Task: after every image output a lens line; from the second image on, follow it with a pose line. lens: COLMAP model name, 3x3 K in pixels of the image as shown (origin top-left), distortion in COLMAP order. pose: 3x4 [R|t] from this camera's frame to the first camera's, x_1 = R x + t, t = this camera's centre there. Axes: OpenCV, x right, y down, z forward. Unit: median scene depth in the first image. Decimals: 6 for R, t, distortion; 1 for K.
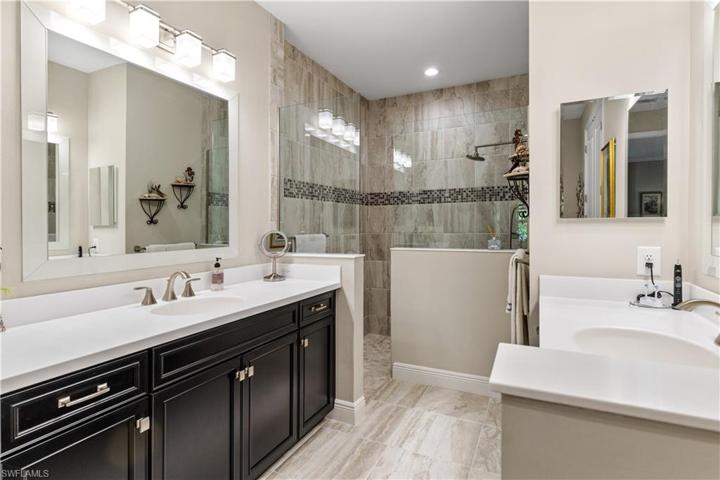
lens RADIAL K [[329.9, 0, 362.7], [0, 329.9, 225.3], [0, 0, 1]] dist [0.001368, 0.000974]
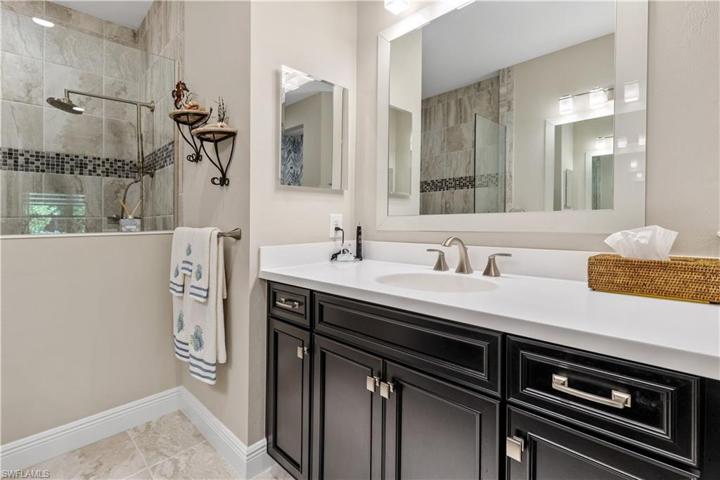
lens RADIAL K [[329.9, 0, 362.7], [0, 329.9, 225.3], [0, 0, 1]] dist [0.001368, 0.000974]
pose [[0.352528, -0.002338, 0.935798, -0.117639], [-0.008417, 0.999949, 0.005669, 0.050621], [-0.935764, -0.009875, 0.352490, 0.248858]]
